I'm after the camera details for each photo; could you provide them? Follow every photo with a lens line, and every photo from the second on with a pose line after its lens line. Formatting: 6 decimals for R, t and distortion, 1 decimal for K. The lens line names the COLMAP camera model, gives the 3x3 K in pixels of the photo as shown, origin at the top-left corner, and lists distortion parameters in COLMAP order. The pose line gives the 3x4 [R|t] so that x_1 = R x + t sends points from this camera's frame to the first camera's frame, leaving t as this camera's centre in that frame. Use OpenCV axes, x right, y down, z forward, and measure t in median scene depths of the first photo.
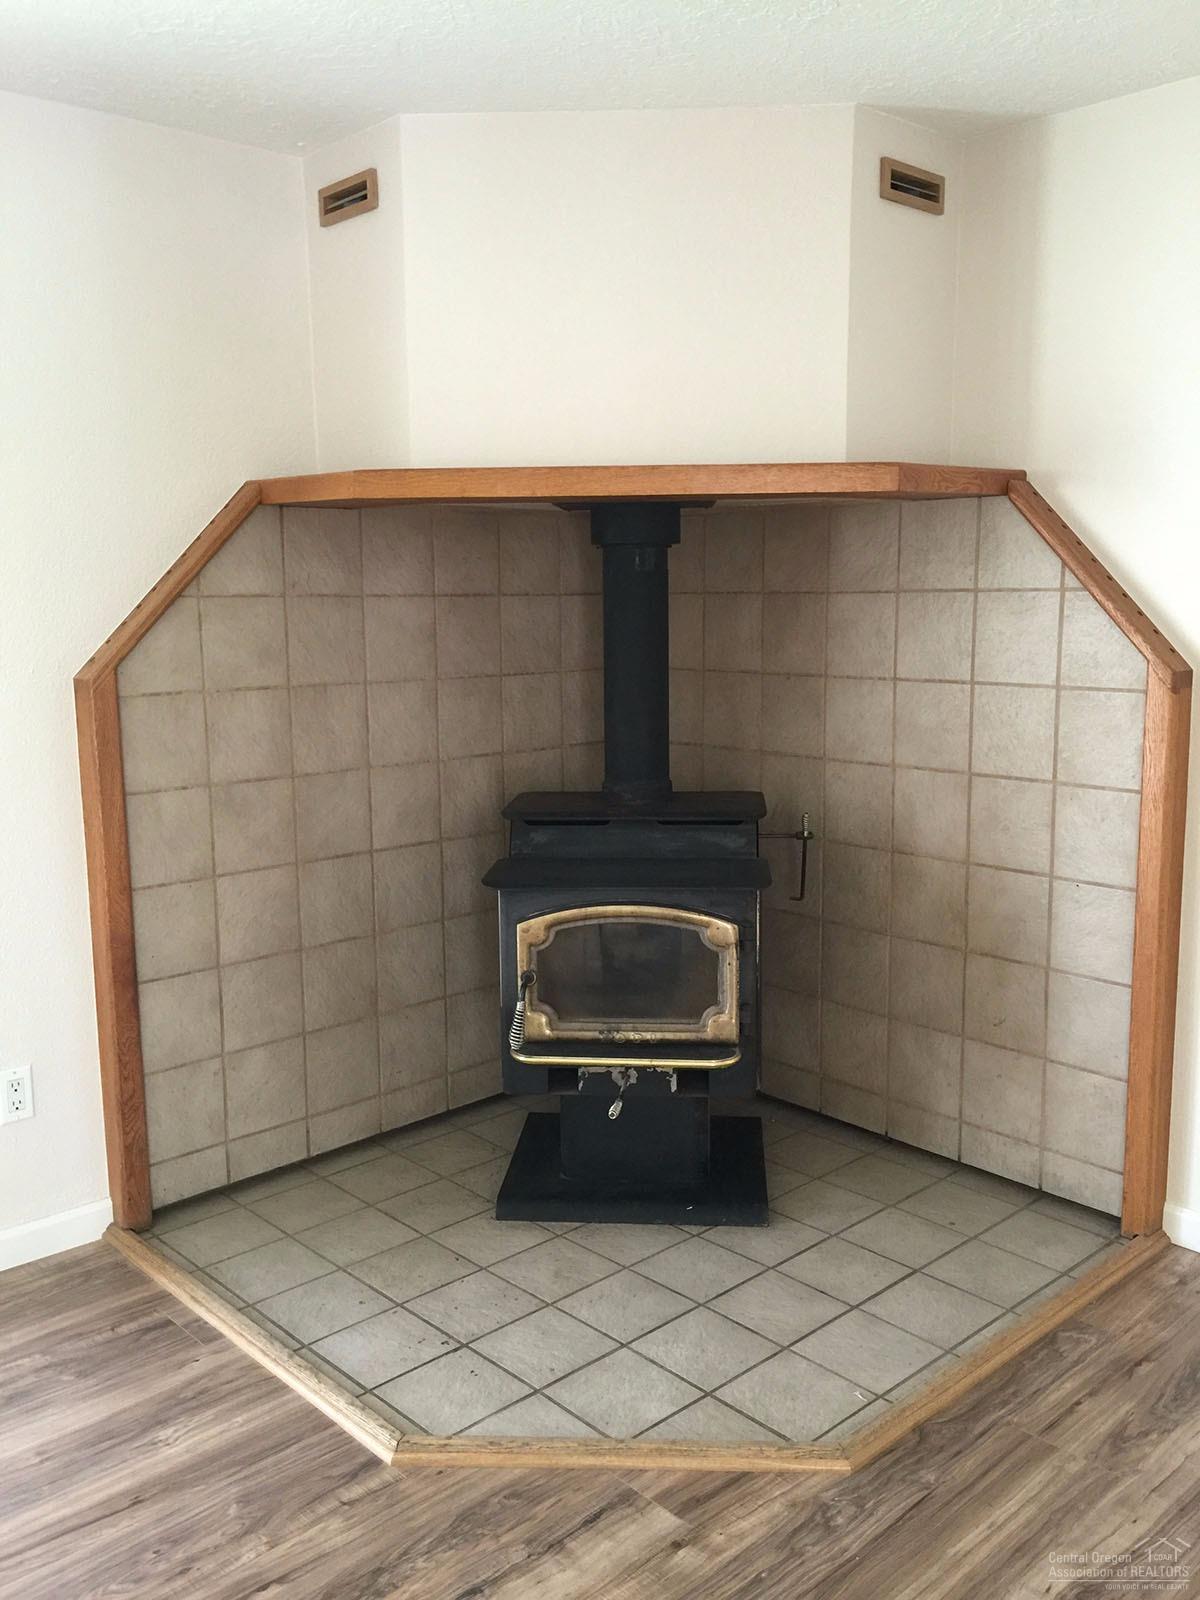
lens RADIAL K [[1366.1, 0, 600.4], [0, 1366.1, 799.7], [0, 0, 1]] dist [0.013017, -0.023835]
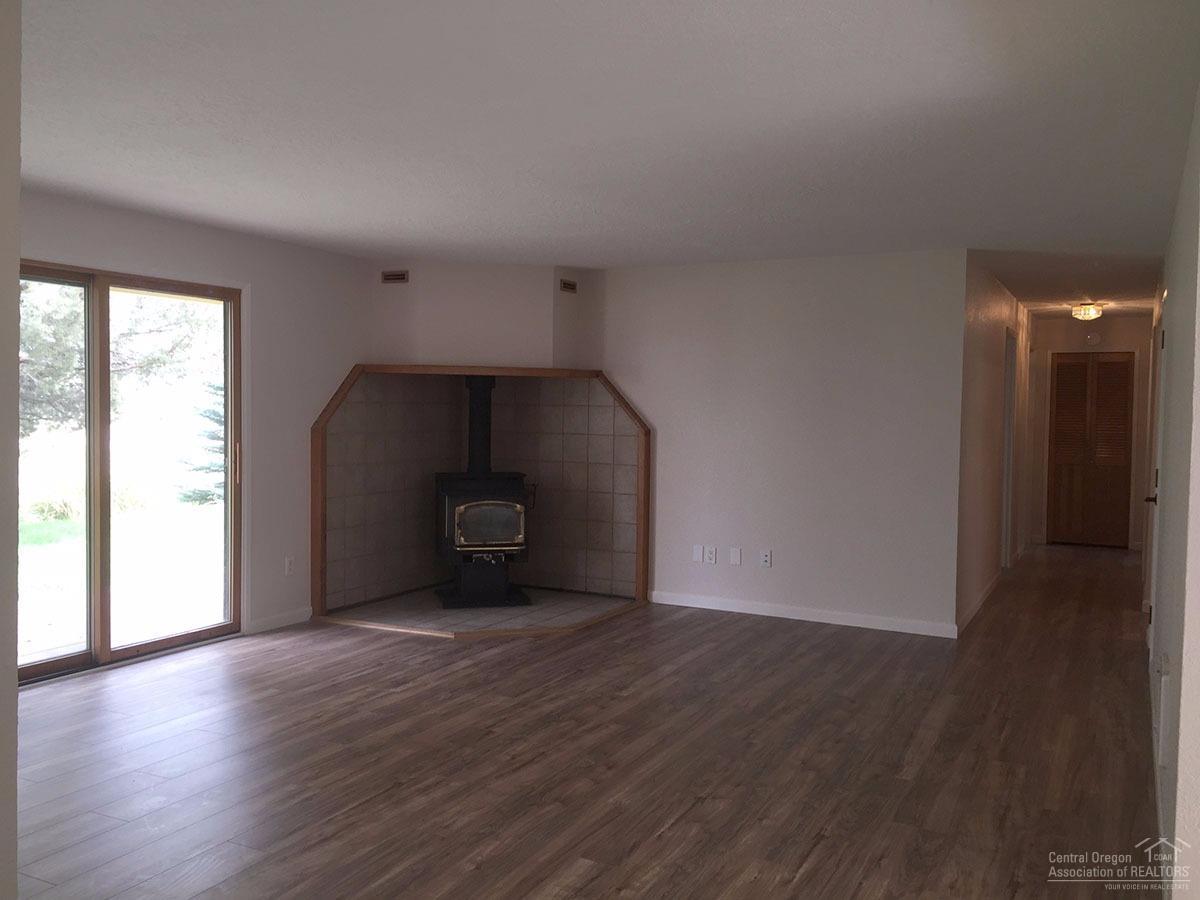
lens RADIAL K [[1015.1, 0, 600.0], [0, 1015.1, 448.9], [0, 0, 1]] dist [0.043661, -0.057638]
pose [[0.942803, 0.005740, 0.333300, -0.511307], [0.028342, 0.994851, -0.097303, 0.187922], [-0.332143, 0.101184, 0.937786, -1.280689]]
